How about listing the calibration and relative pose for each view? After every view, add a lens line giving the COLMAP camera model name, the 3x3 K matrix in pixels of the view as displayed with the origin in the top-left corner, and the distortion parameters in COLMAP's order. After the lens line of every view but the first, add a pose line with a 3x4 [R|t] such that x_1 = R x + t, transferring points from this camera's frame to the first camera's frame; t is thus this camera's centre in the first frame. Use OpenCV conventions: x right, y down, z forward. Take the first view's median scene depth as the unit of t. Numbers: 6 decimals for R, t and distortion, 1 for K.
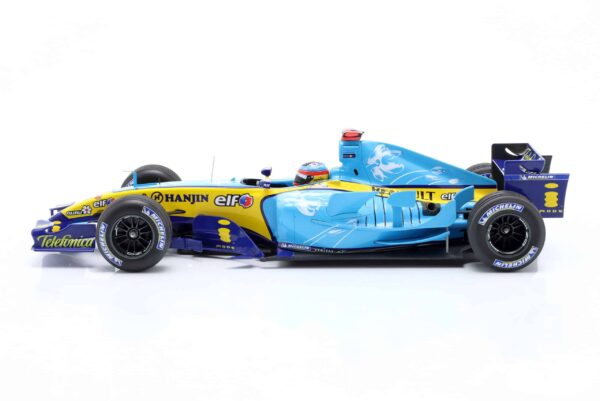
lens RADIAL K [[1586.7, 0, 300.0], [0, 1586.7, 200.5], [0, 0, 1]] dist [-0.044314, -0.166043]
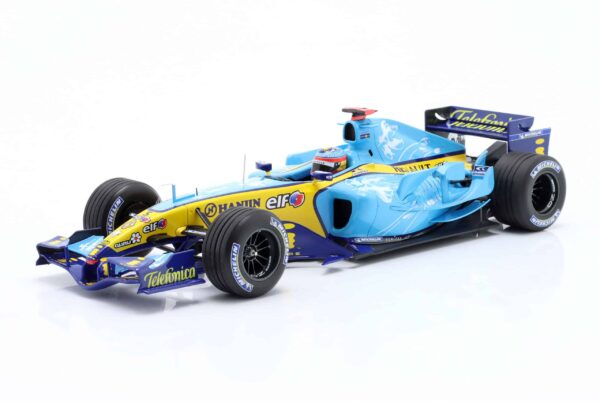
lens RADIAL K [[1586.7, 0, 300.0], [0, 1586.7, 200.5], [0, 0, 1]] dist [-0.044314, -0.166043]
pose [[0.743283, -0.137187, 0.654759, -0.608878], [0.134081, 0.989437, 0.055101, -0.047209], [-0.655402, 0.046836, 0.753827, 0.332874]]
